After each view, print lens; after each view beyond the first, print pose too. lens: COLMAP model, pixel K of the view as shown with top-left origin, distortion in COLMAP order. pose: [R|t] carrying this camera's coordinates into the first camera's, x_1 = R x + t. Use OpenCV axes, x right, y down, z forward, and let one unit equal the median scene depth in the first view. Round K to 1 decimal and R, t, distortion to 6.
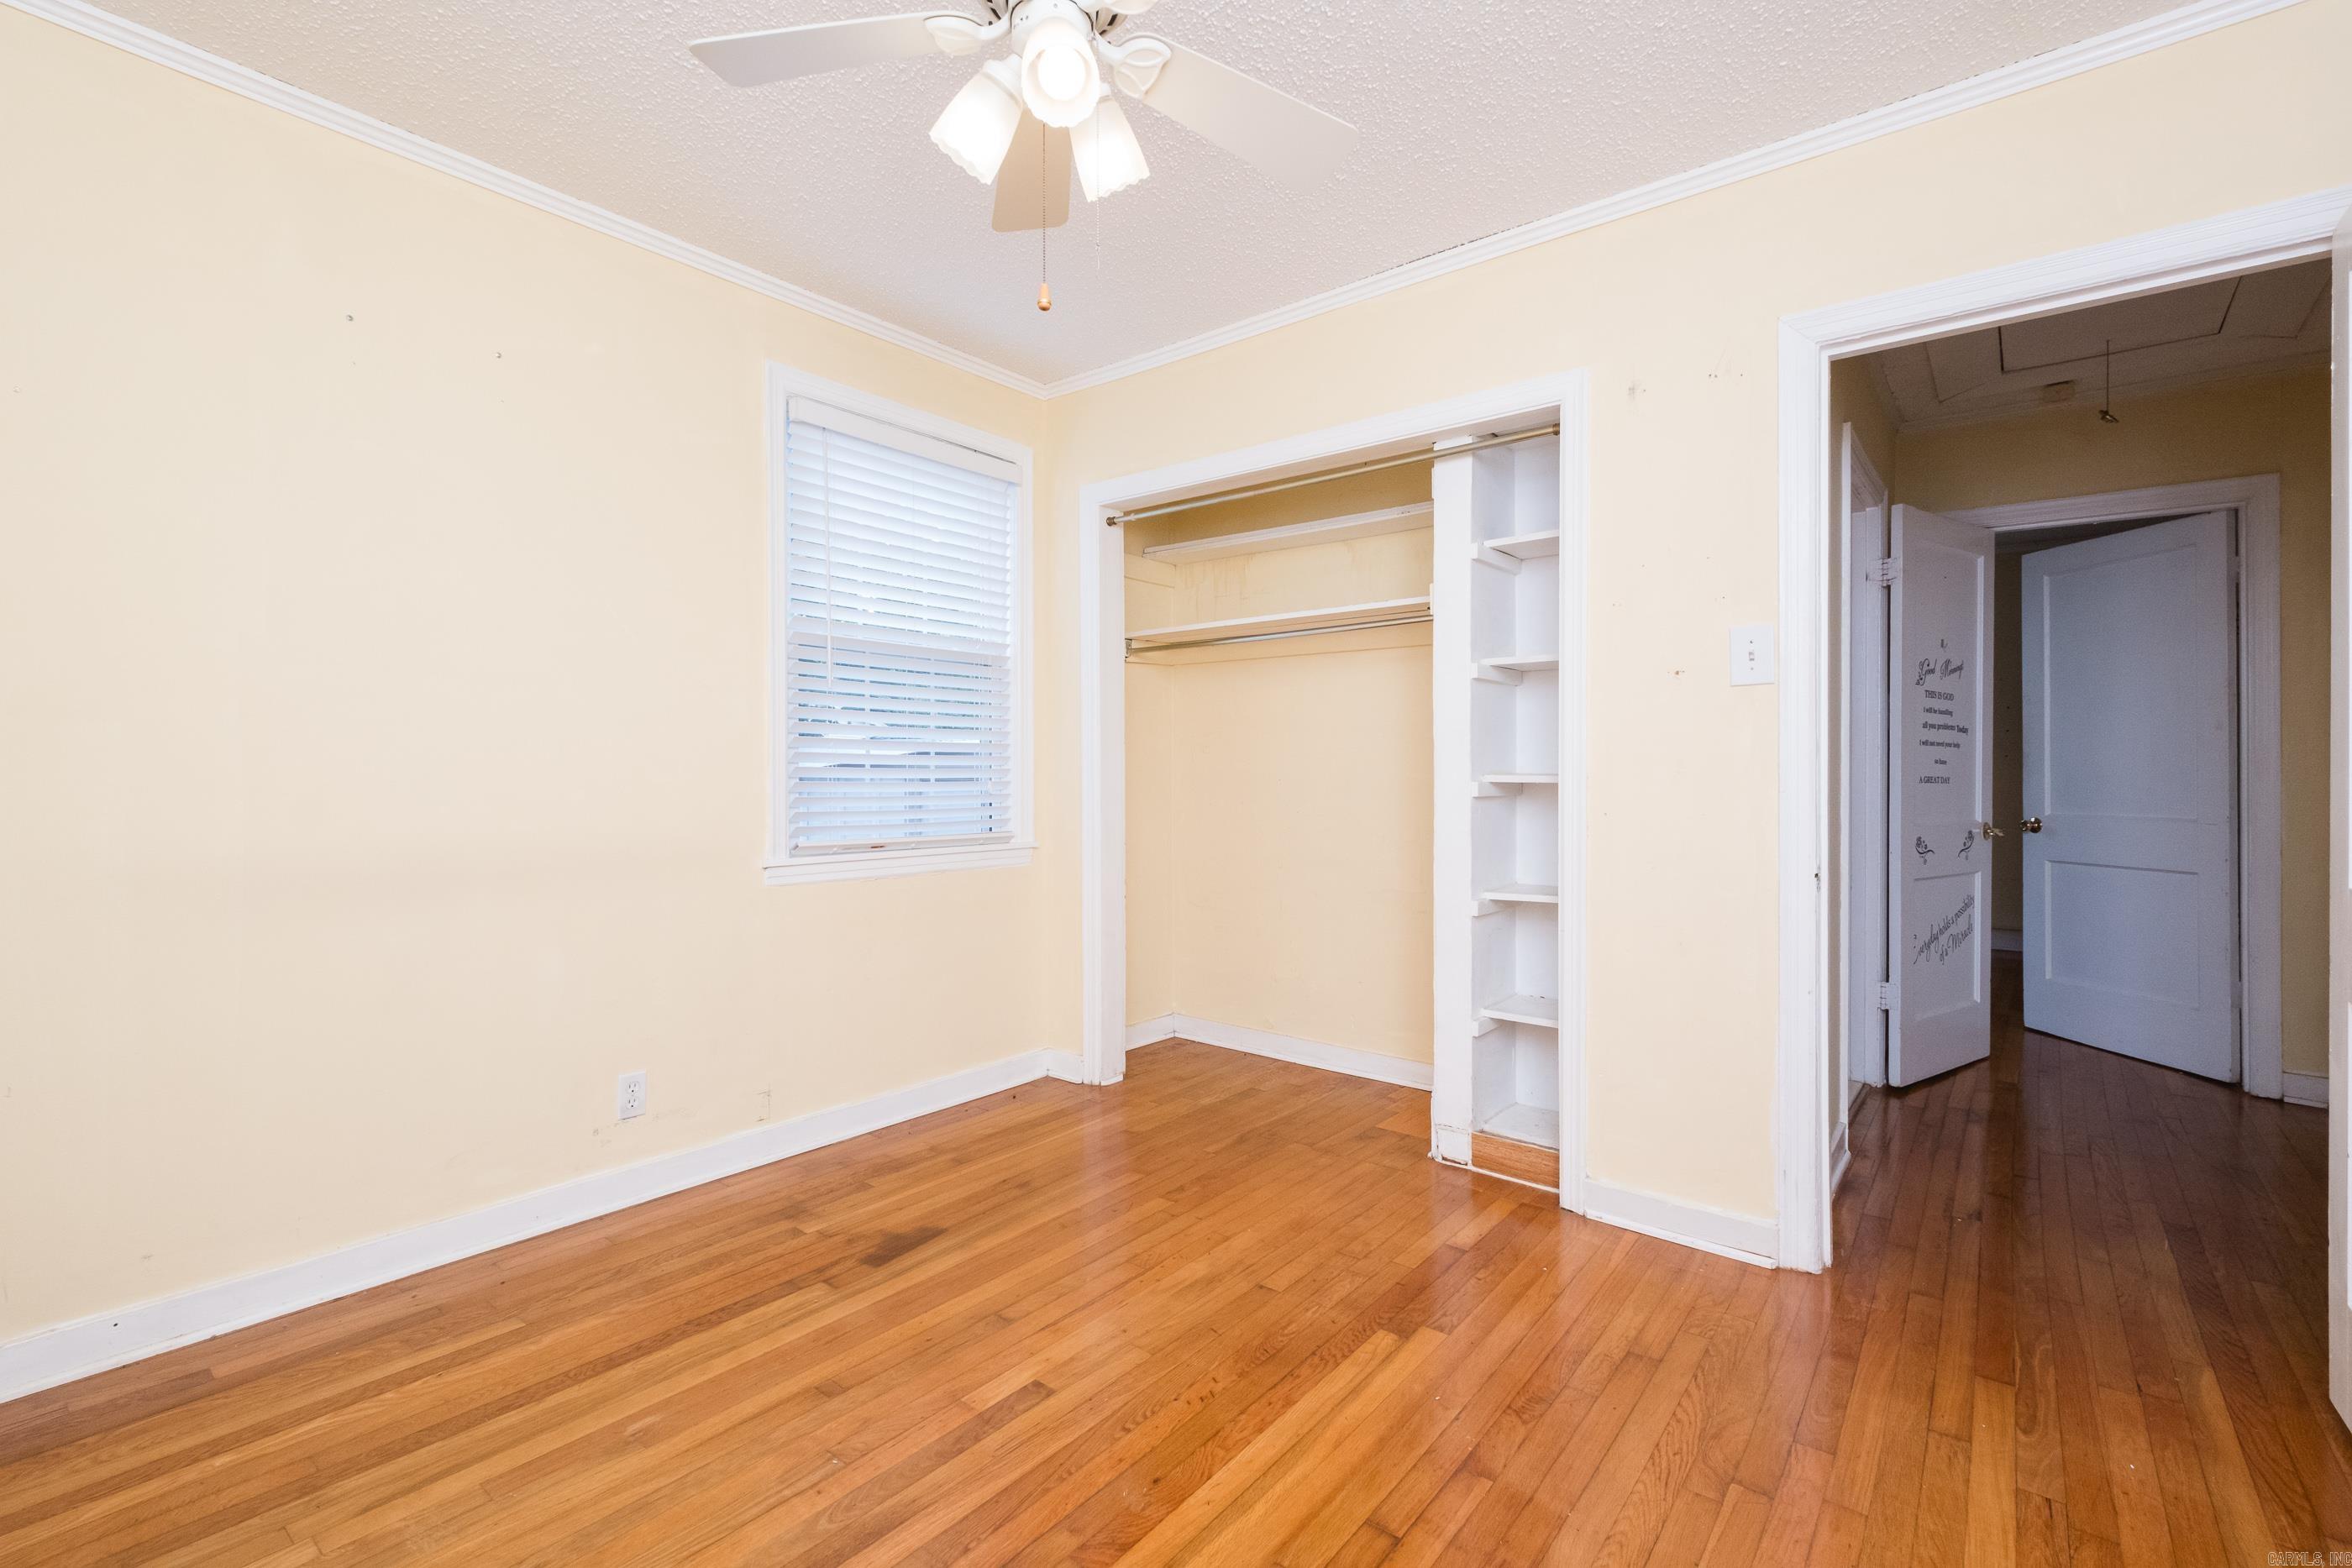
lens RADIAL K [[1031.1, 0, 1173.4], [0, 1031.1, 776.2], [0, 0, 1]] dist [-0.001796, -0.000969]
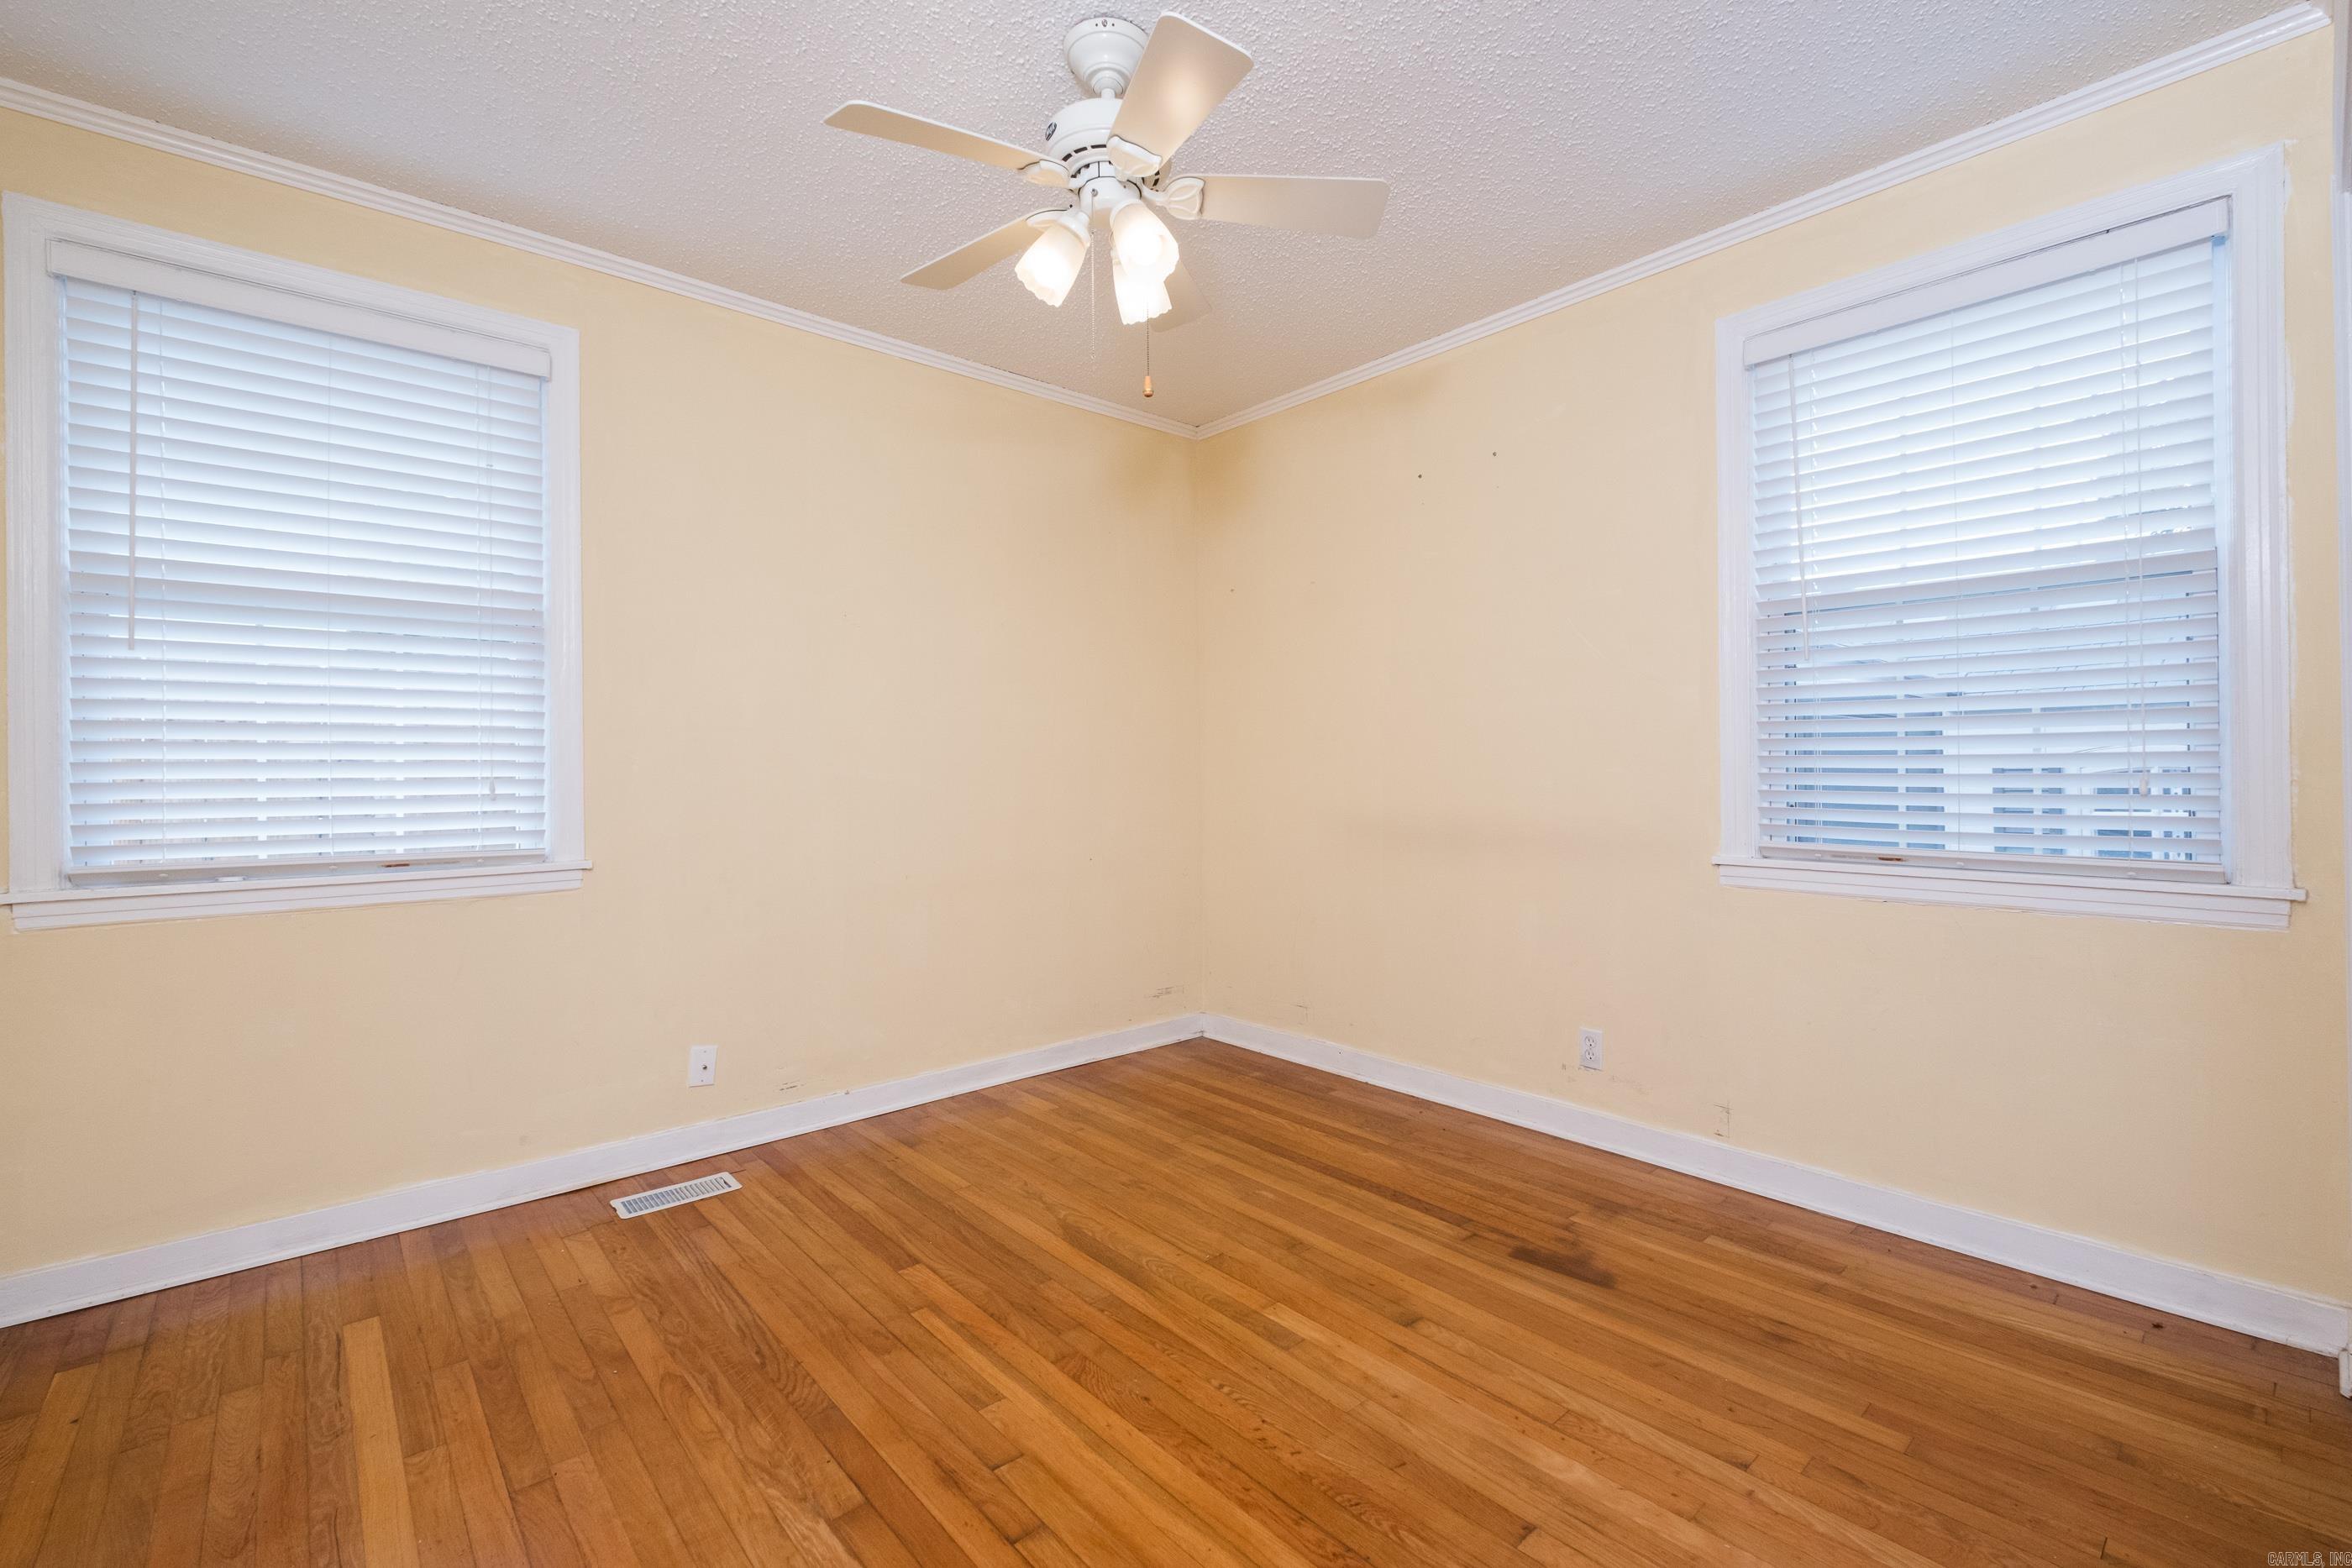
lens RADIAL K [[1010.8, 0, 1184.3], [0, 1010.8, 764.2], [0, 0, 1]] dist [0.000204, -0.001034]
pose [[-0.165411, -0.003172, -0.986220, 0.781563], [0.004565, 0.999982, -0.003982, -0.001061], [0.986214, -0.005161, -0.165394, 0.901546]]
